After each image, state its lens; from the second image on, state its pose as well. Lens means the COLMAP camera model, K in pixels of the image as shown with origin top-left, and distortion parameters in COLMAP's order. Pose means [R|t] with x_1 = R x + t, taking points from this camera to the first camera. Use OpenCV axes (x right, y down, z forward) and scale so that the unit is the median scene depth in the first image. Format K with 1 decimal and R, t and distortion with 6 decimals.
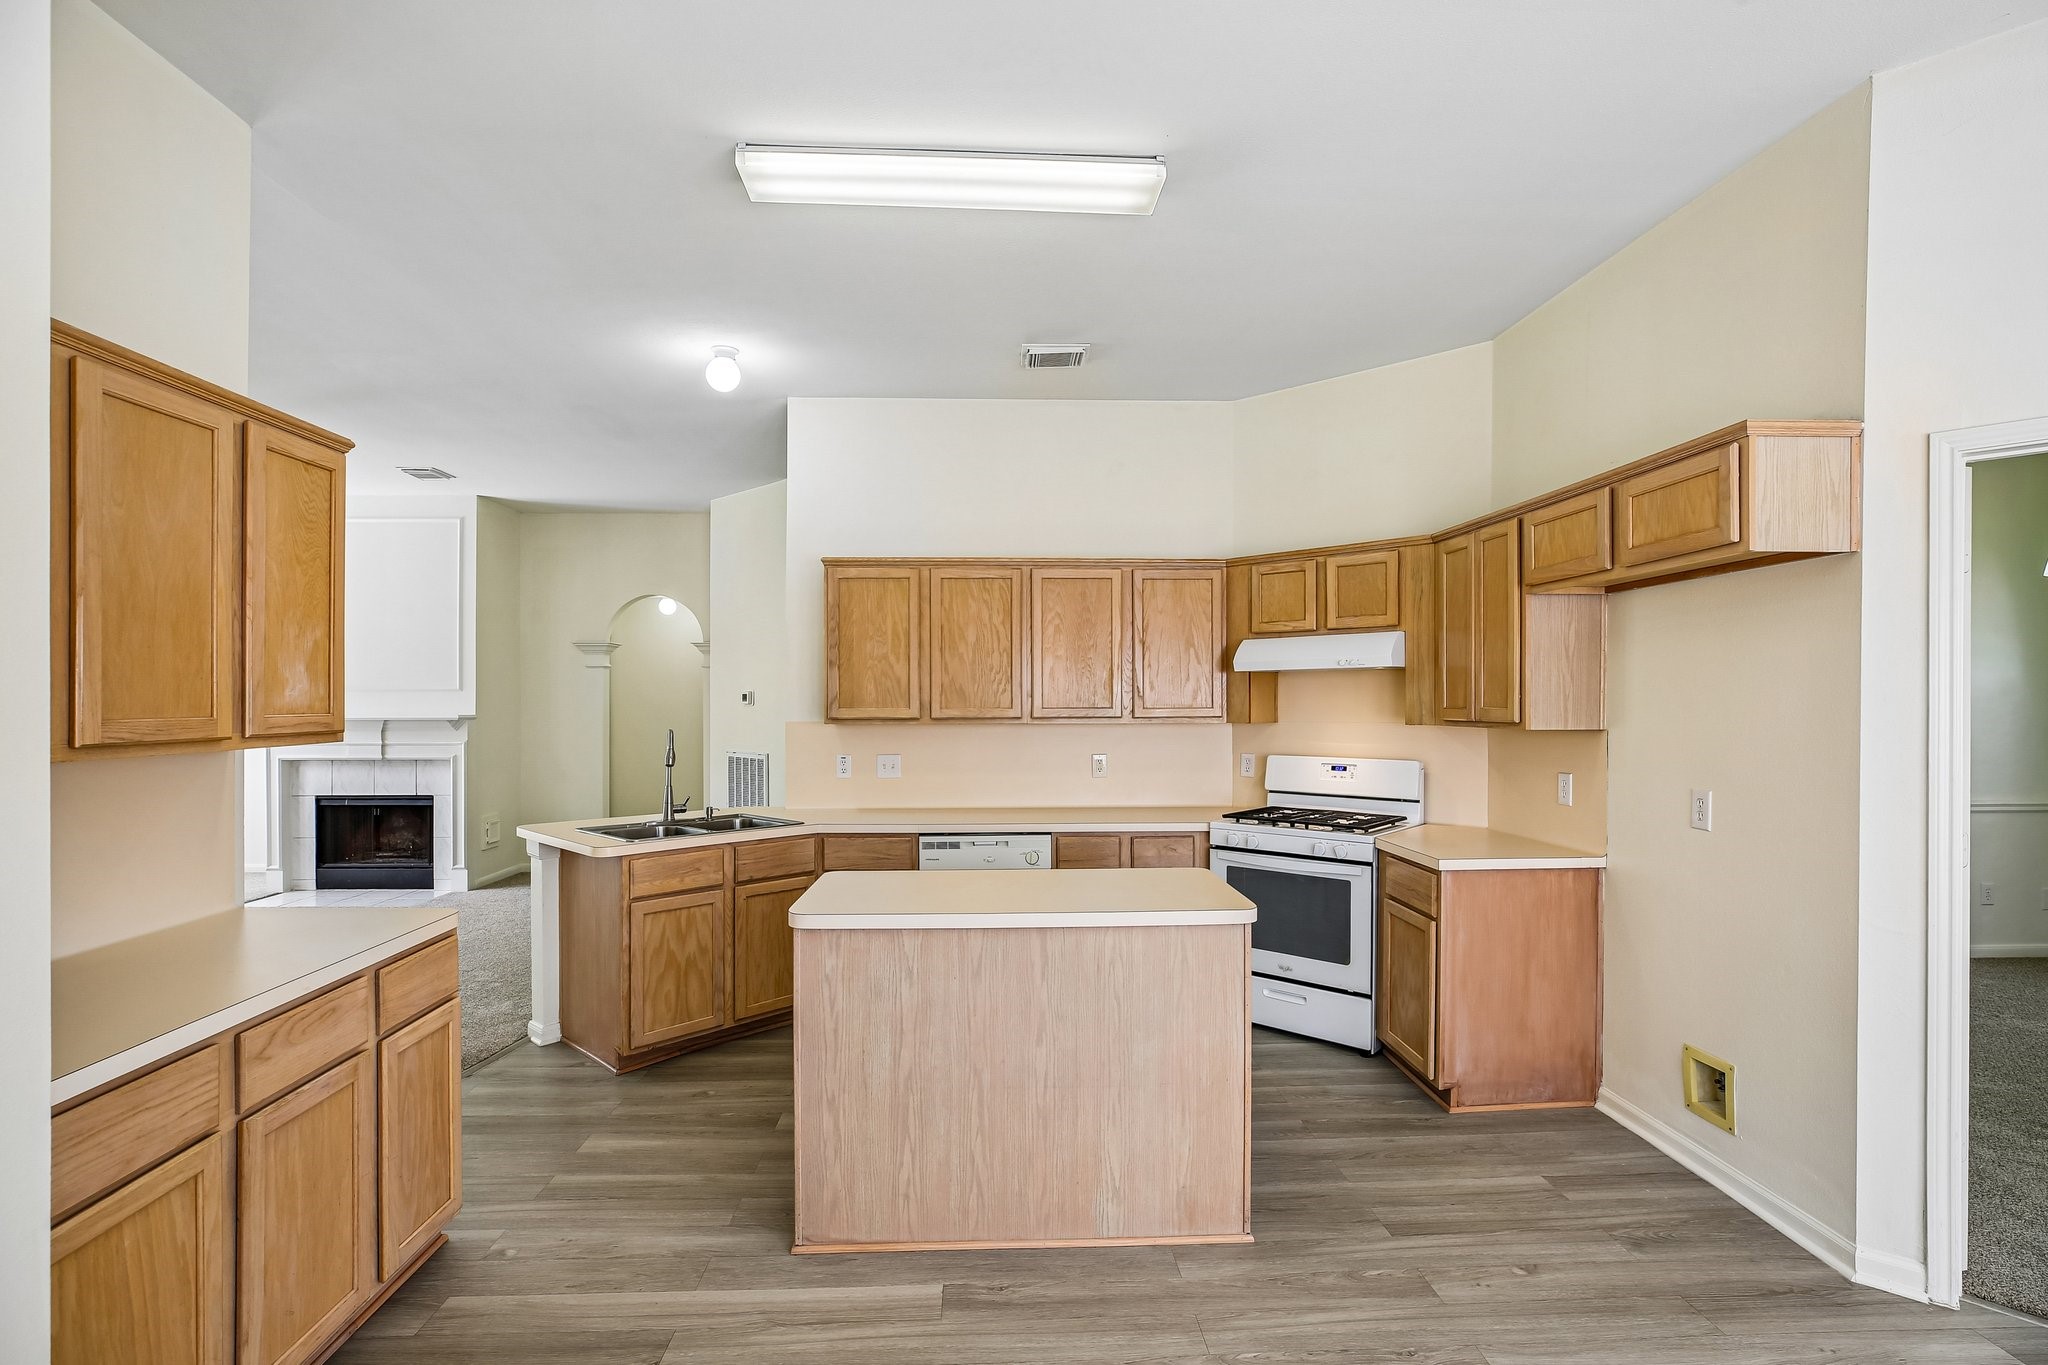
lens RADIAL K [[949.5, 0, 1023.5], [0, 949.5, 706.1], [0, 0, 1]] dist [-0.036410, 0.011033]
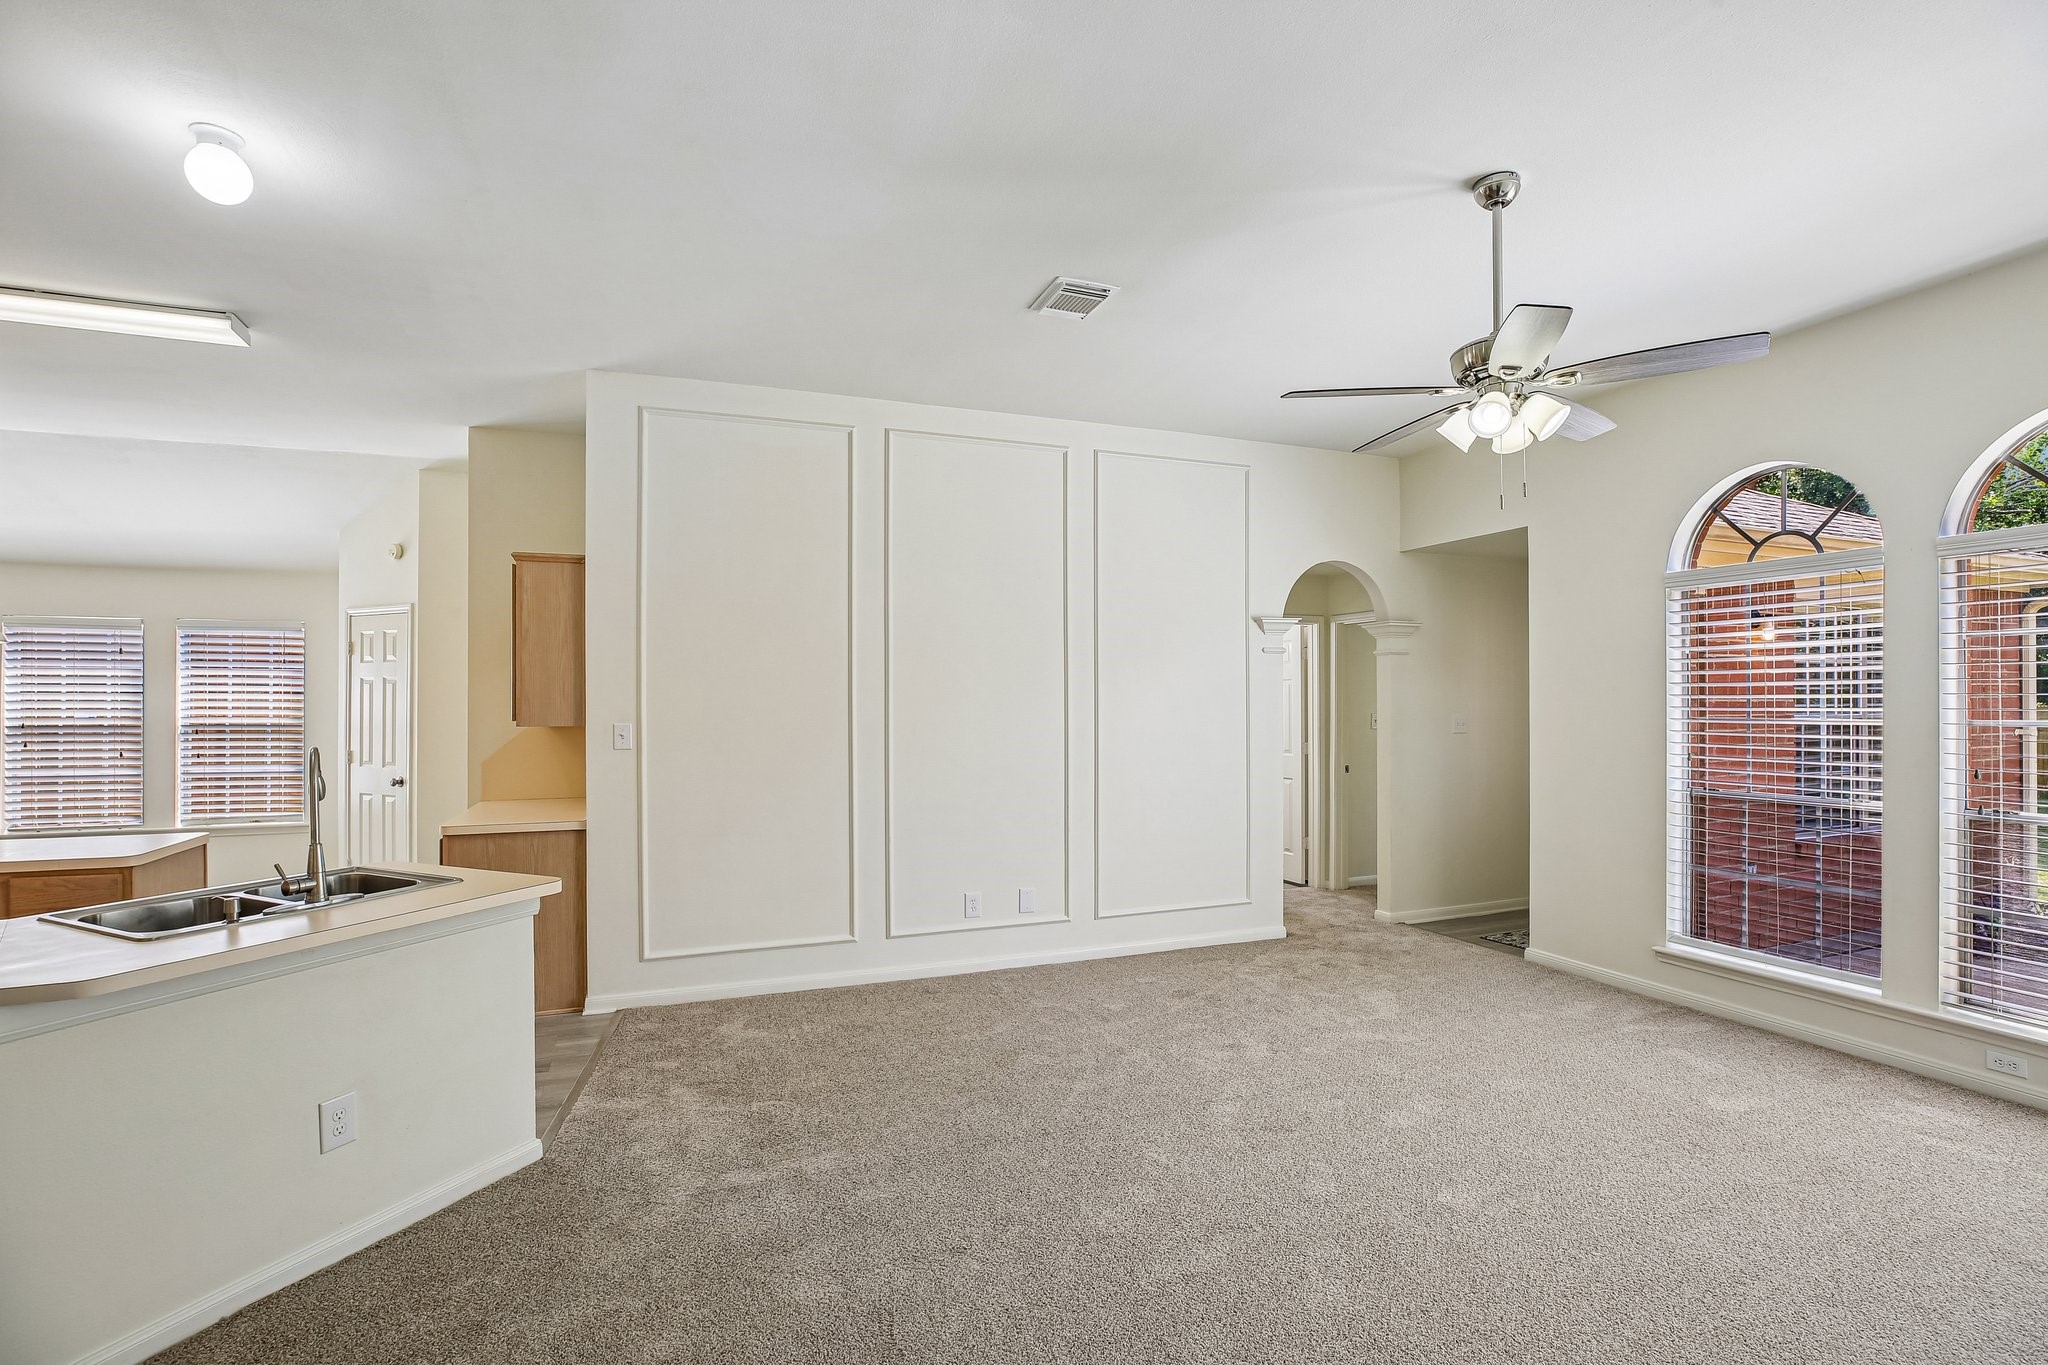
lens RADIAL K [[949.5, 0, 1023.5], [0, 949.5, 706.1], [0, 0, 1]] dist [-0.036410, 0.011033]
pose [[-0.946841, 0.001733, -0.321696, -0.573810], [-0.000256, 0.999981, 0.006142, -0.004107], [0.321701, 0.005898, -0.946823, 1.606159]]
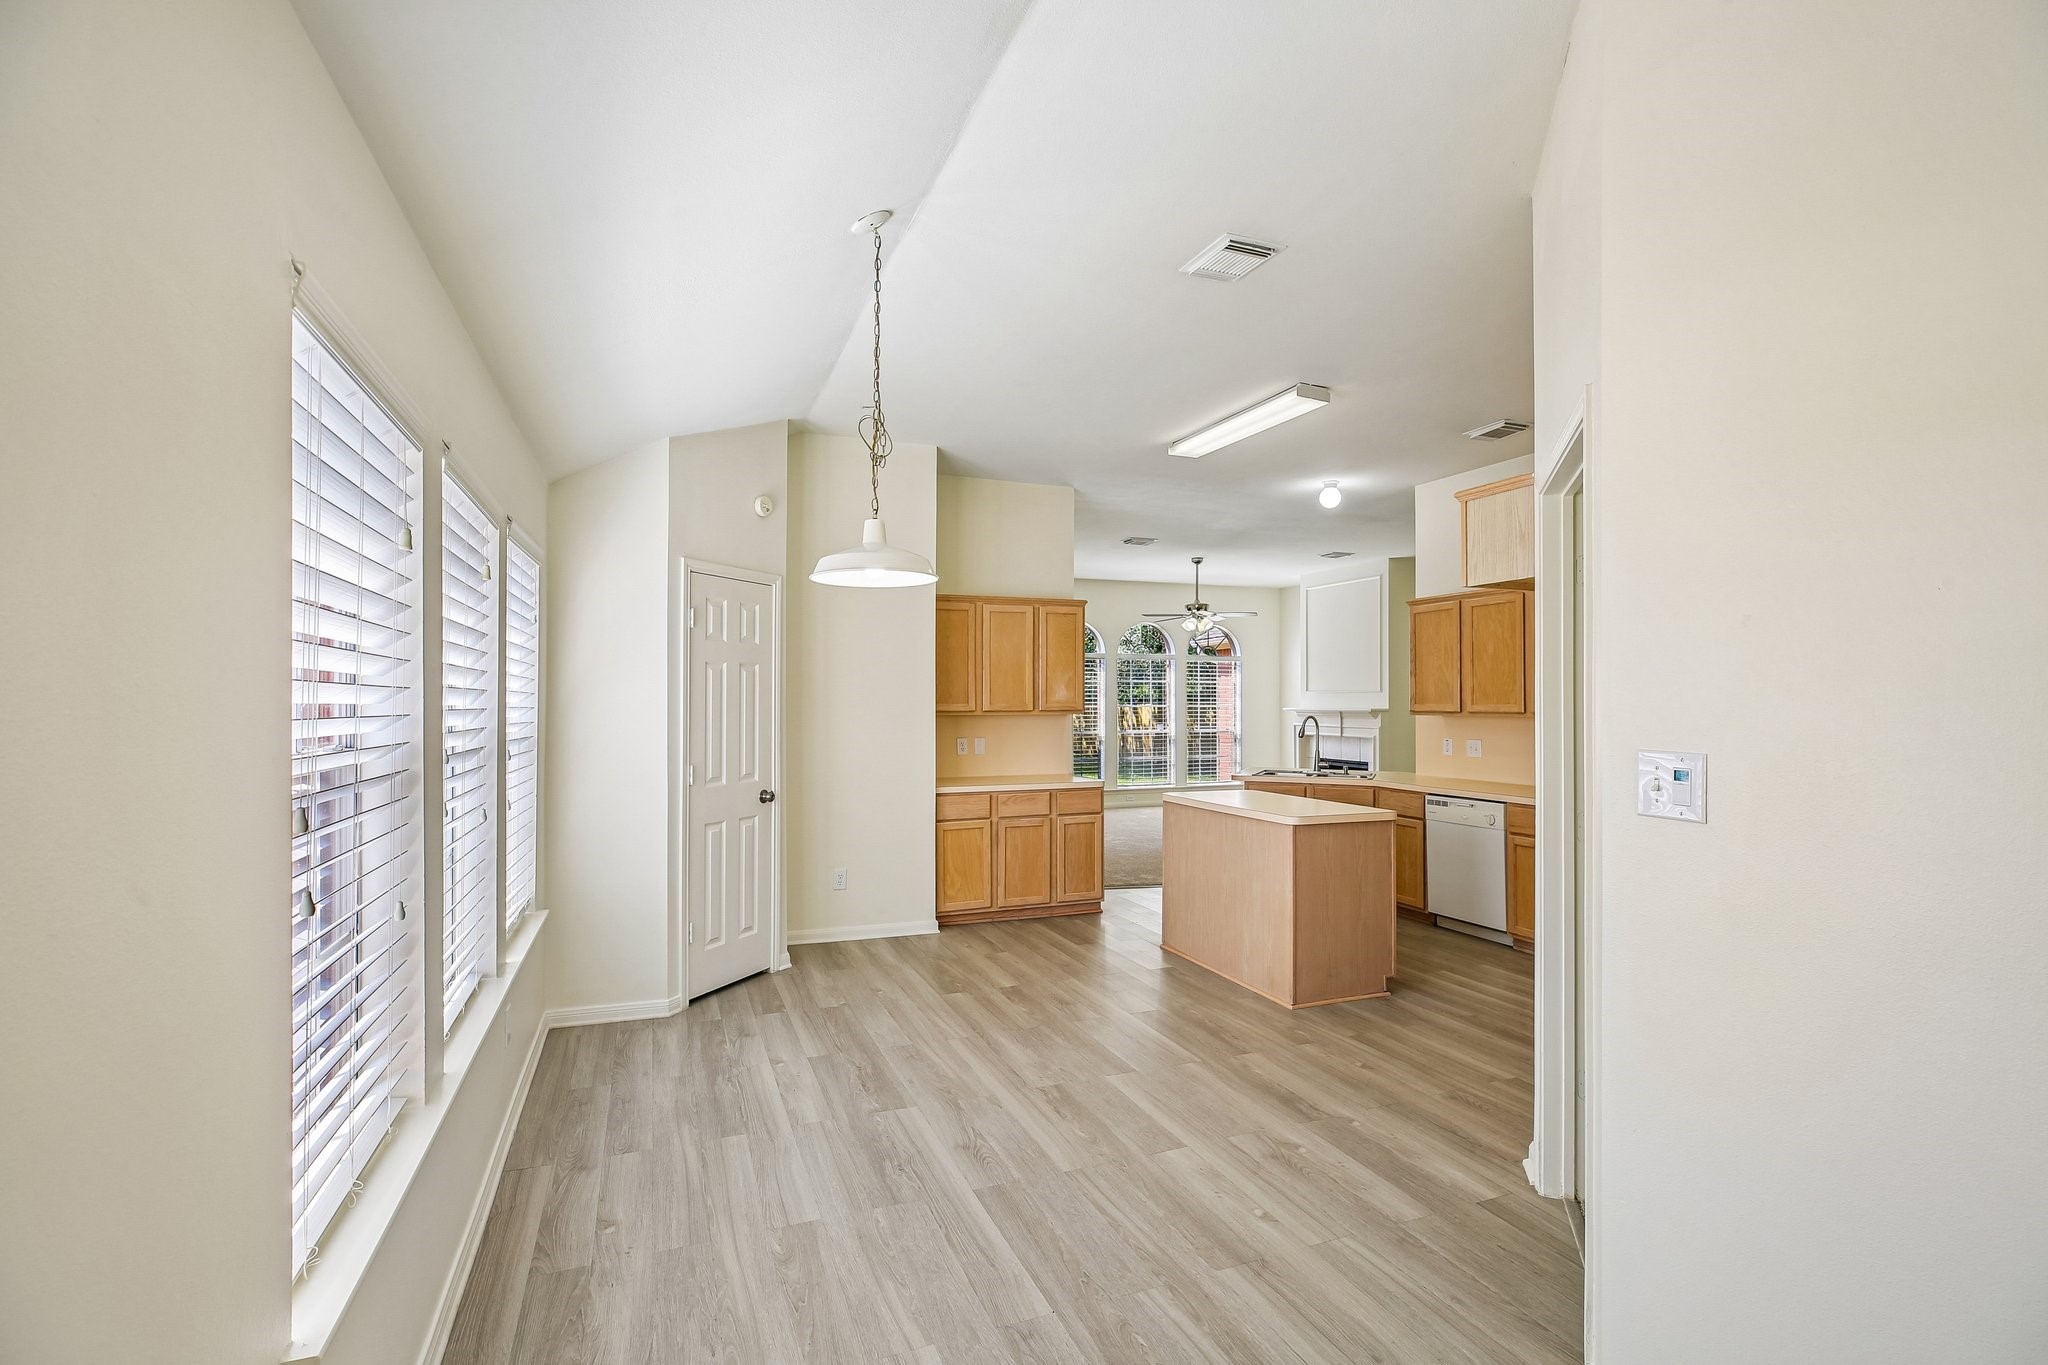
lens RADIAL K [[936.8, 0, 1000.2], [0, 936.8, 689.9], [0, 0, 1]] dist [-0.057995, 0.018913]
pose [[0.306152, -0.009267, -0.951938, 0.940094], [-0.006244, 0.999912, -0.011742, 0.001105], [0.951962, 0.009539, 0.306067, -0.025694]]
